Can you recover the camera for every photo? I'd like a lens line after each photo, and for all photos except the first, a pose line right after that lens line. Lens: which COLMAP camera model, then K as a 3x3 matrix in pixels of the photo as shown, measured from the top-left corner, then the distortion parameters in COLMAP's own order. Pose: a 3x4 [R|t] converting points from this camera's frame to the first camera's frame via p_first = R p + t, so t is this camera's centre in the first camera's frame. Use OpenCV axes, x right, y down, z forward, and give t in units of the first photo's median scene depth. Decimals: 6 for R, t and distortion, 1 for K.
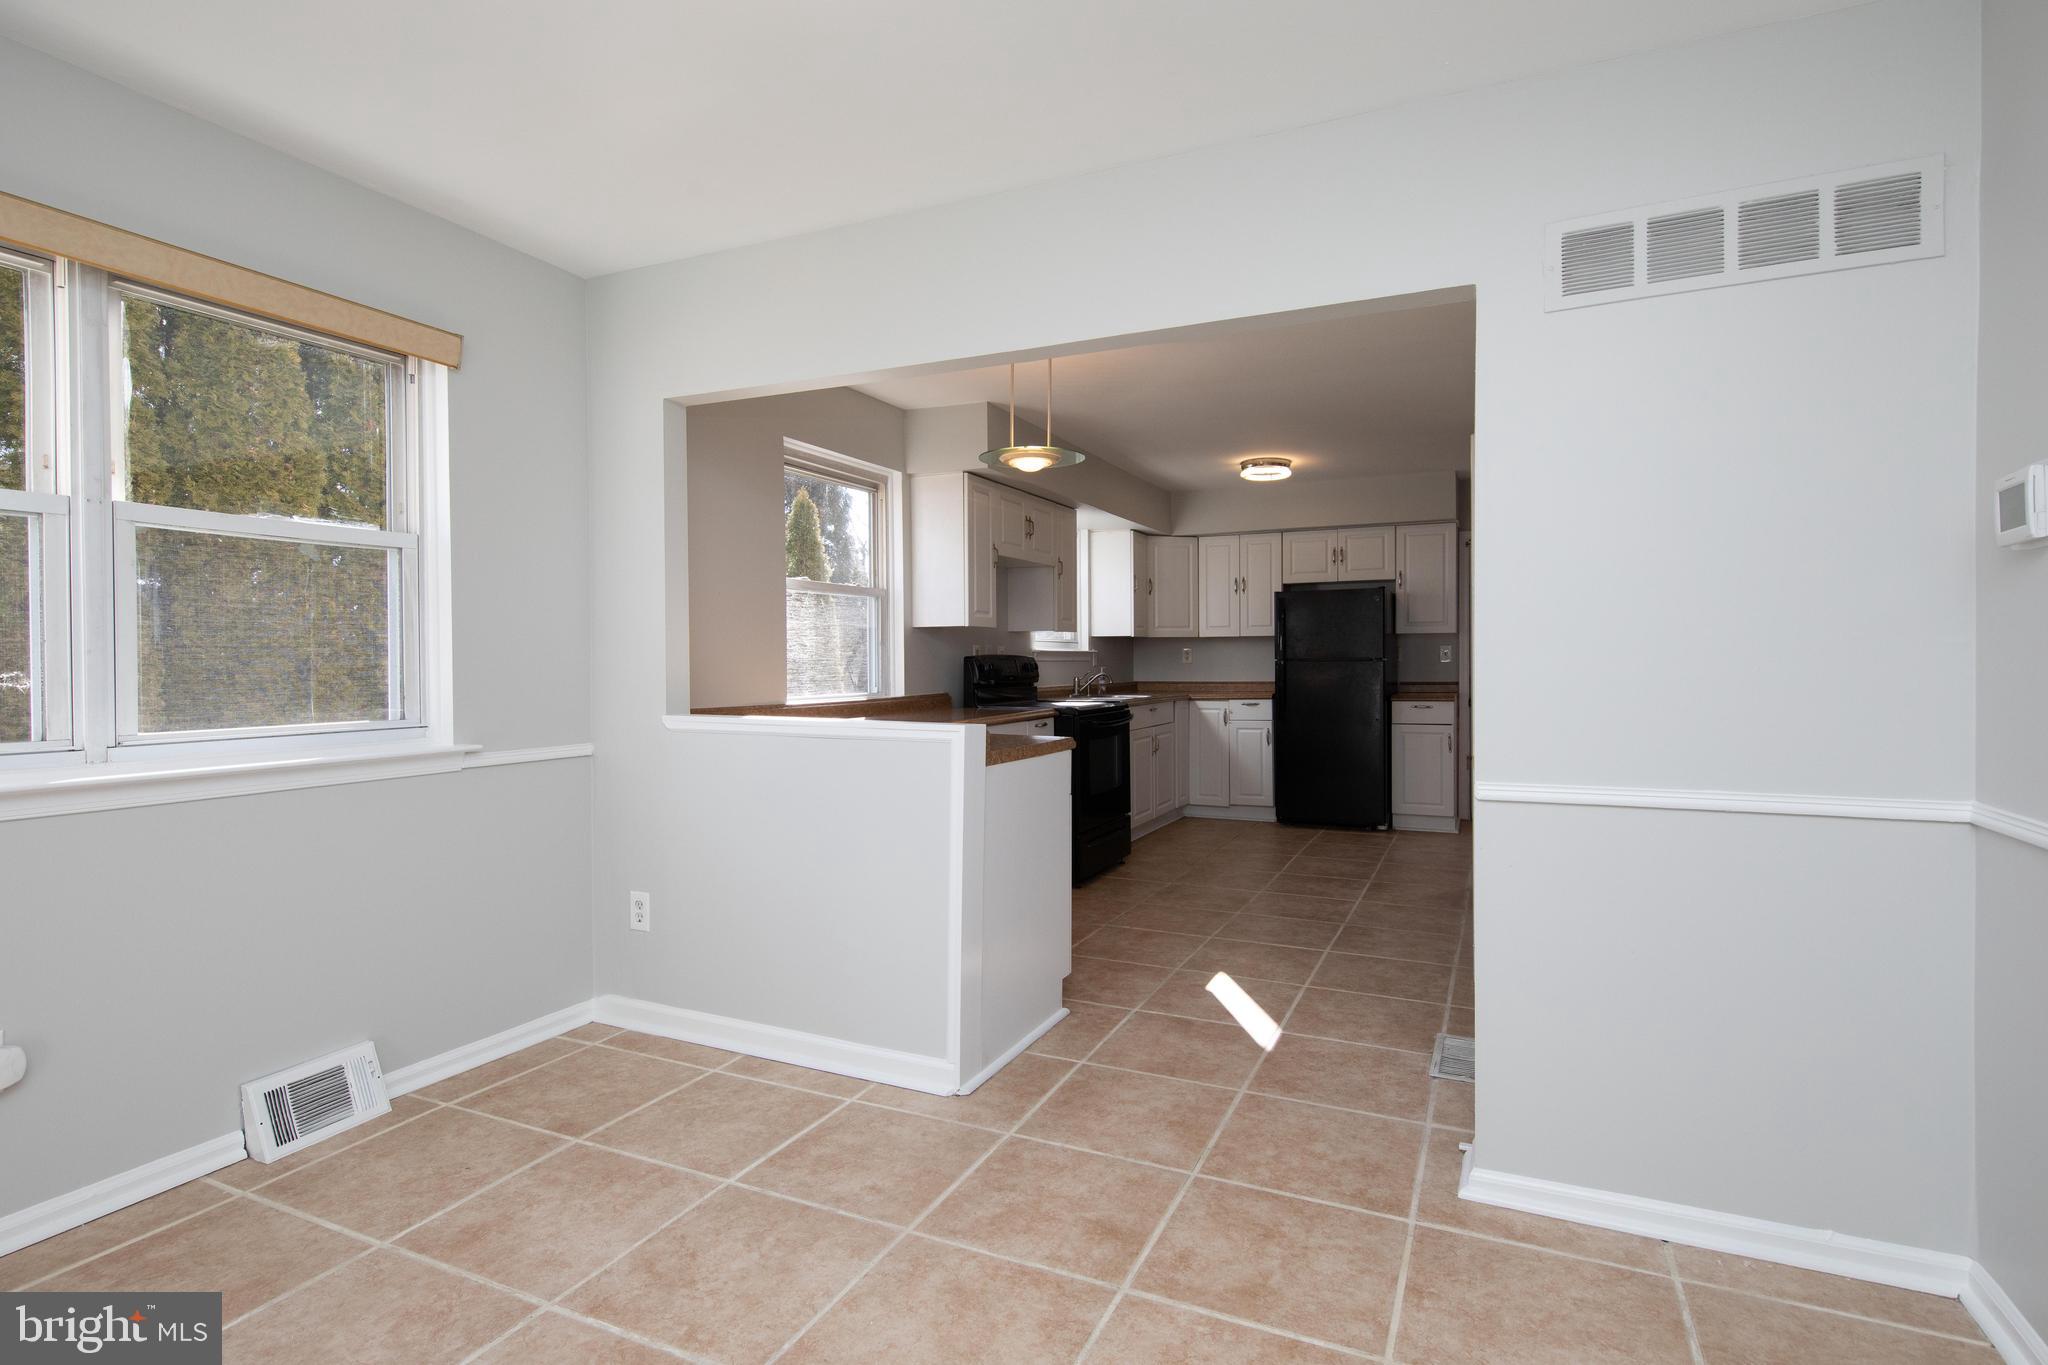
lens RADIAL K [[1082.3, 0, 952.7], [0, 1082.3, 670.6], [0, 0, 1]] dist [0.024899, -0.006234]
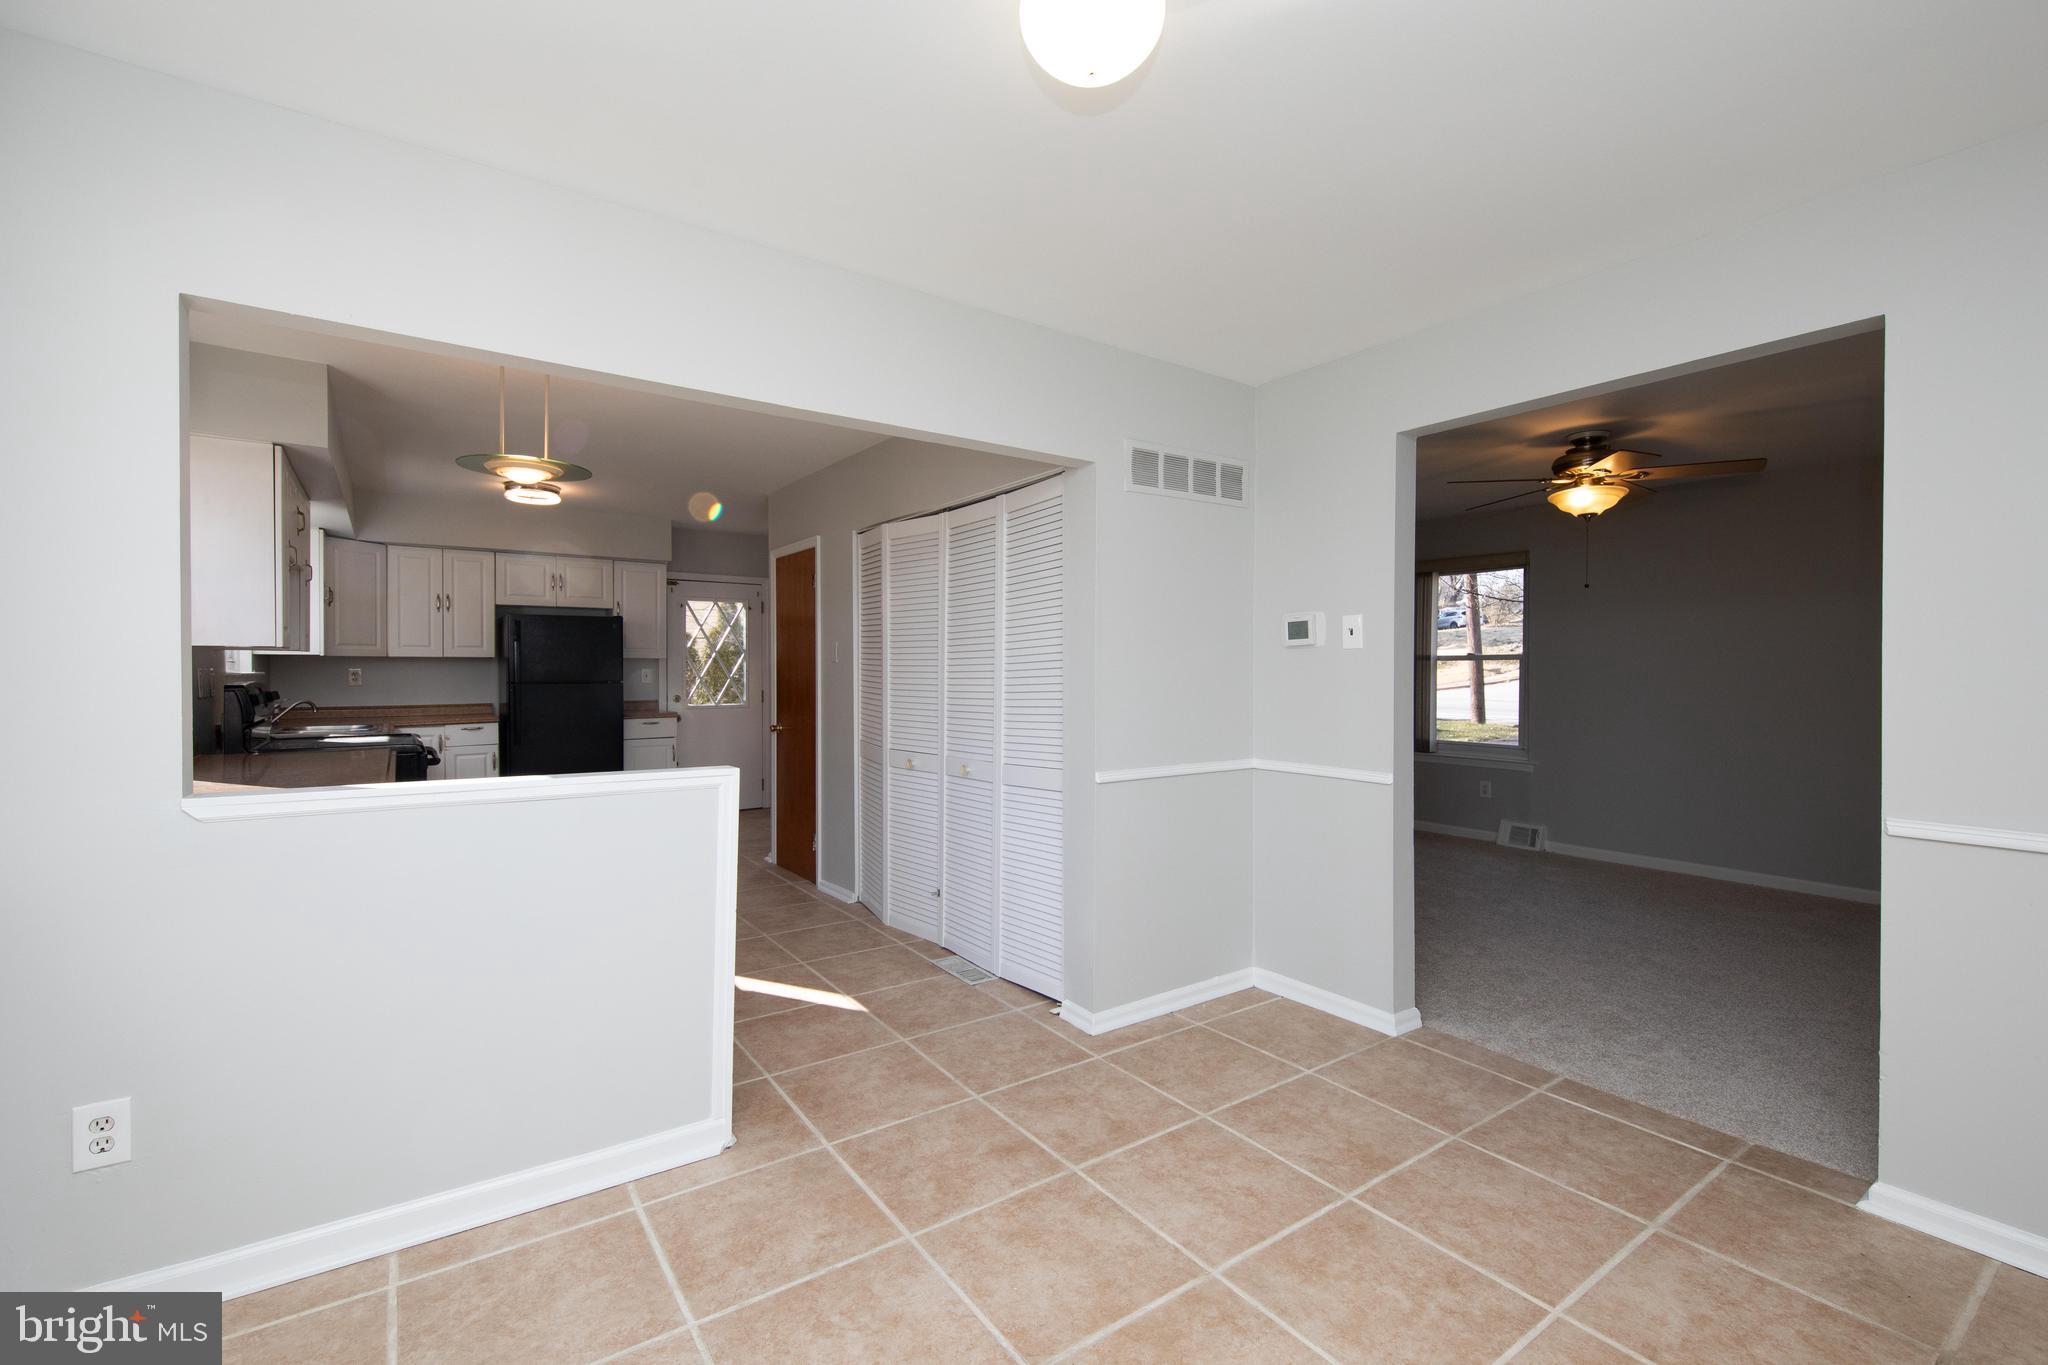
lens RADIAL K [[969.8, 0, 1089.4], [0, 969.8, 680.9], [0, 0, 1]] dist [0.018469, -0.004990]
pose [[0.406817, -0.005148, 0.913495, -0.556636], [0.002256, 0.999987, 0.004631, -0.026924], [-0.913507, 0.000177, 0.406823, 0.290049]]
